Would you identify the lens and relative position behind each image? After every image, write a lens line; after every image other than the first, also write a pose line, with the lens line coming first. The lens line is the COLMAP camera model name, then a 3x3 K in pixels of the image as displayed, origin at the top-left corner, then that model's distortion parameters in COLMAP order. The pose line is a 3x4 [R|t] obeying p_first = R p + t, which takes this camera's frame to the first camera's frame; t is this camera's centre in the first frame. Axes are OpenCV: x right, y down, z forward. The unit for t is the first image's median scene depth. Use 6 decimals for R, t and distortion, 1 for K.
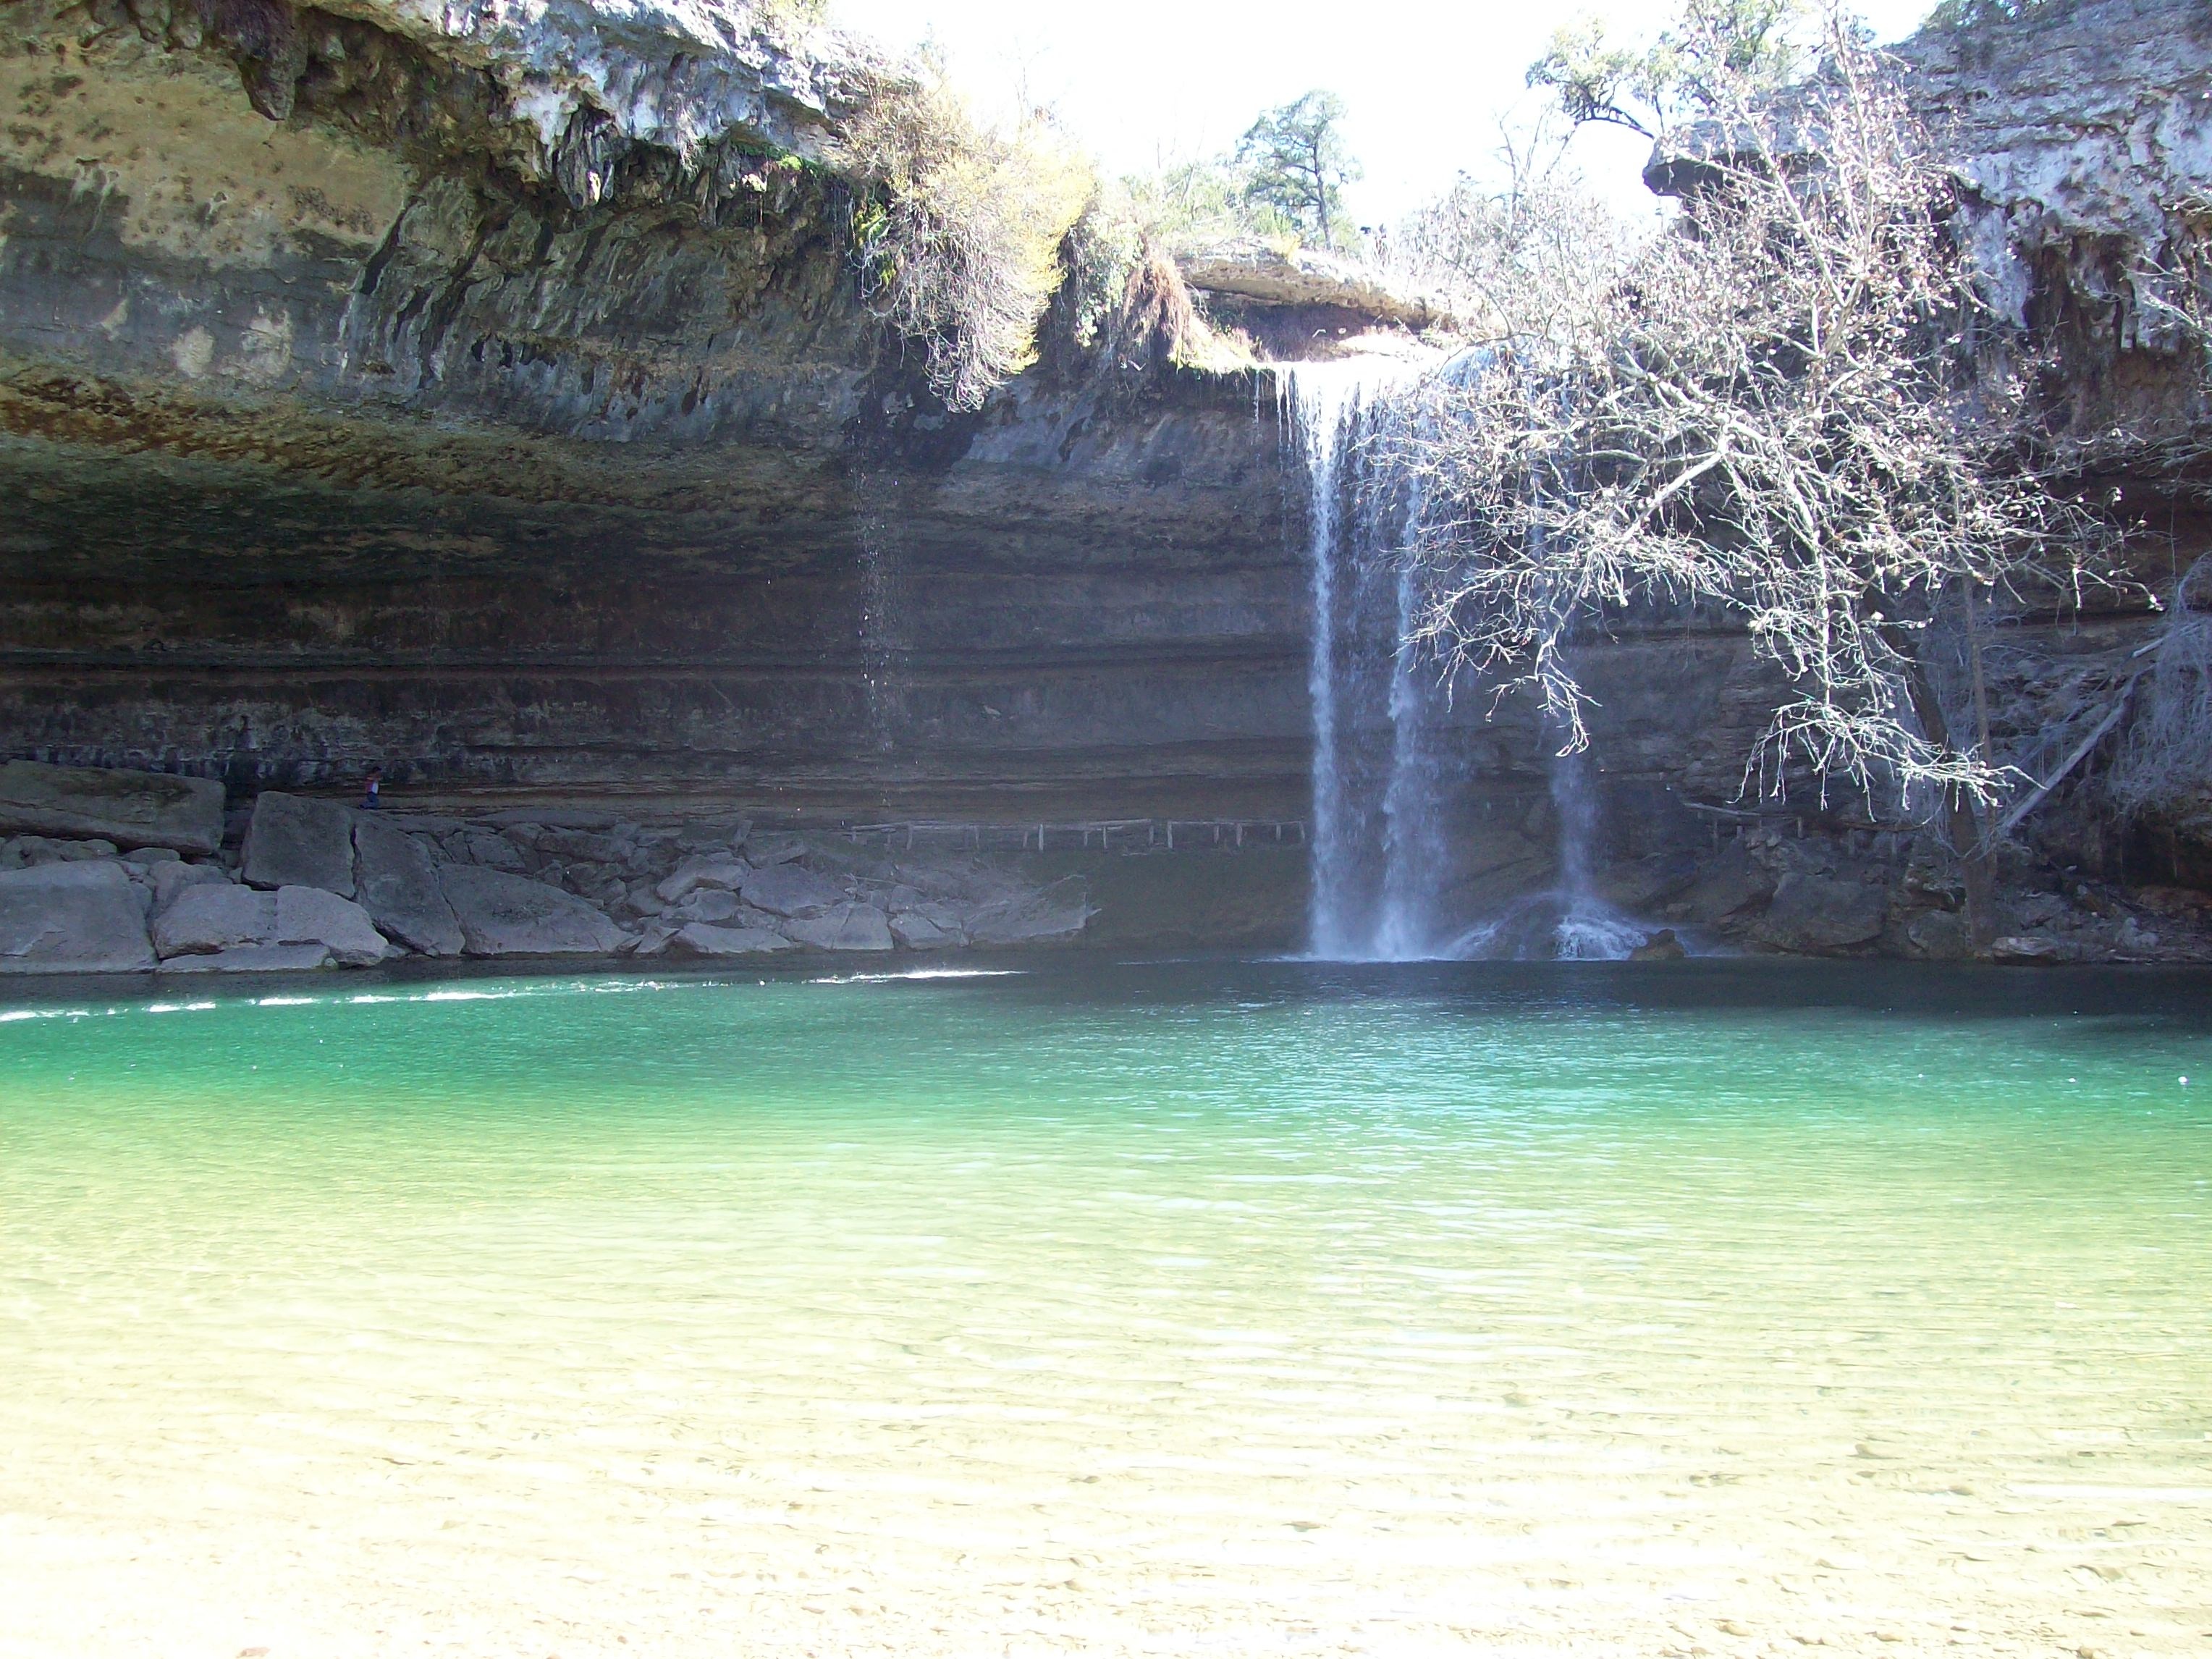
lens RADIAL K [[2360.4, 0, 1096.5], [0, 2360.4, 833.3], [0, 0, 1]] dist [-0.129354, 0.000000]
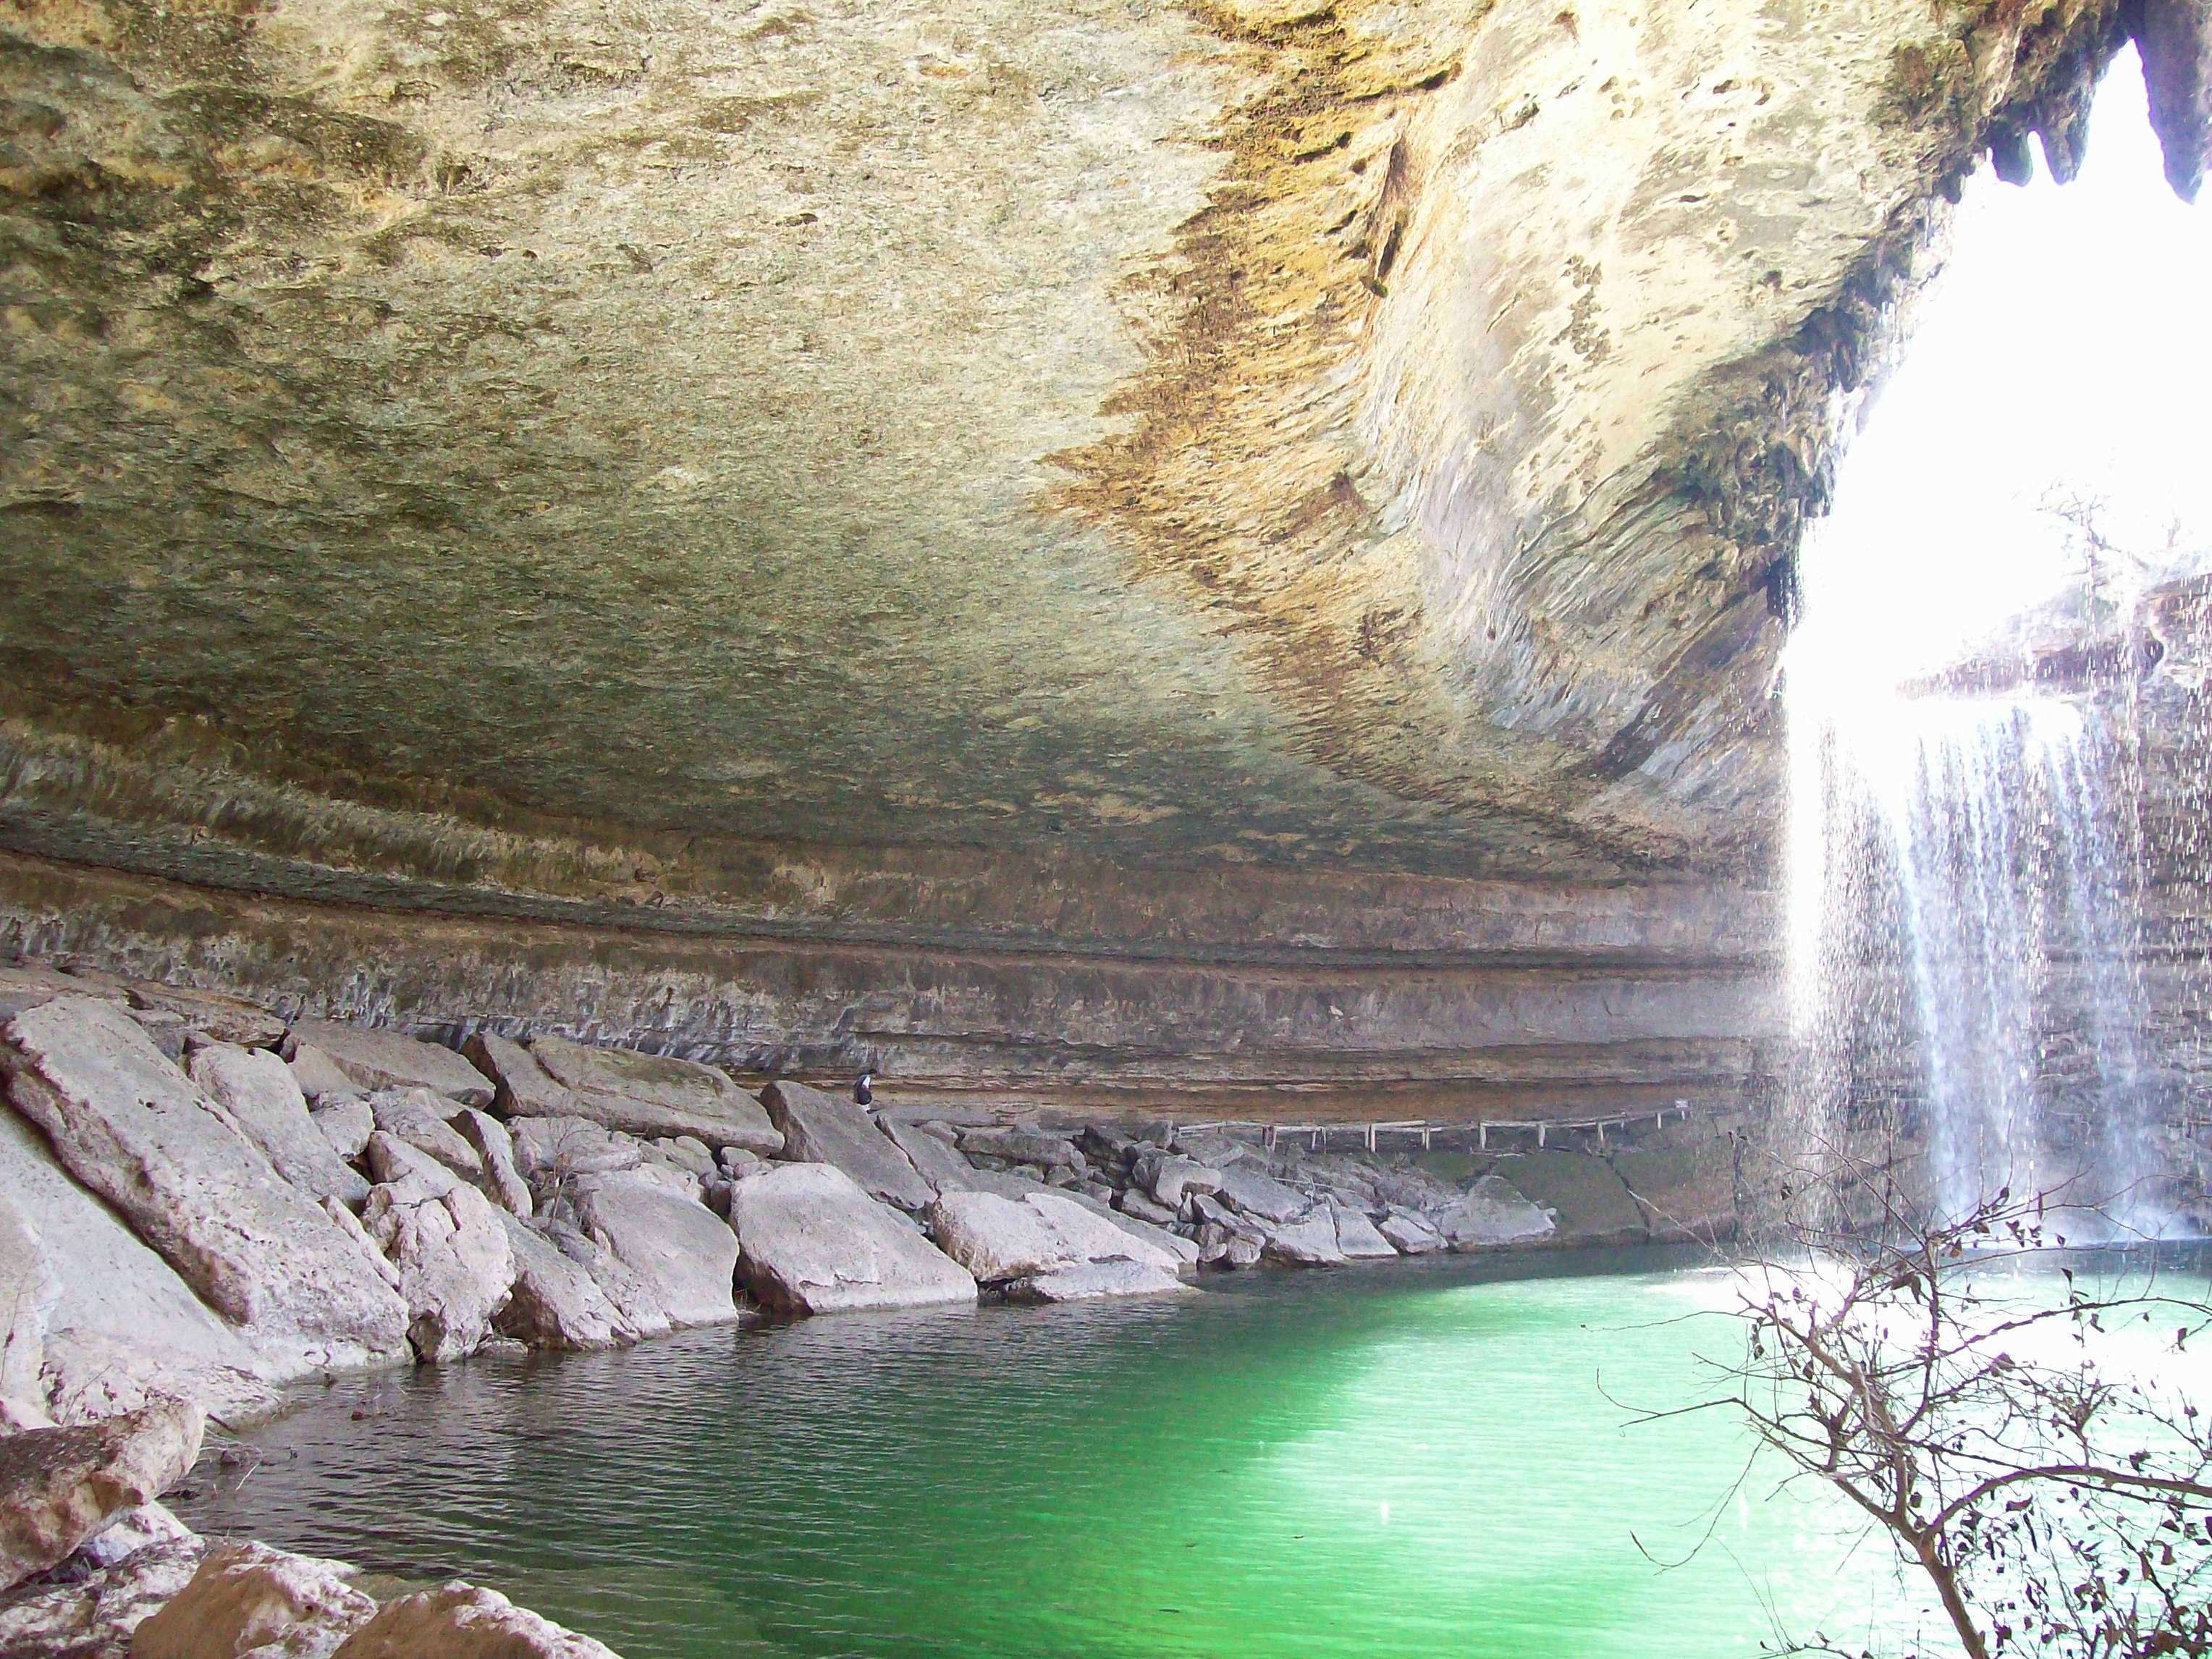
lens RADIAL K [[2360.4, 0, 1103.2], [0, 2360.4, 827.0], [0, 0, 1]] dist [-0.129354, 0.000000]
pose [[0.880572, 0.065926, 0.469304, -0.789123], [-0.004165, 0.991315, -0.131440, 0.002926], [-0.473894, 0.113788, 0.873199, 0.223618]]
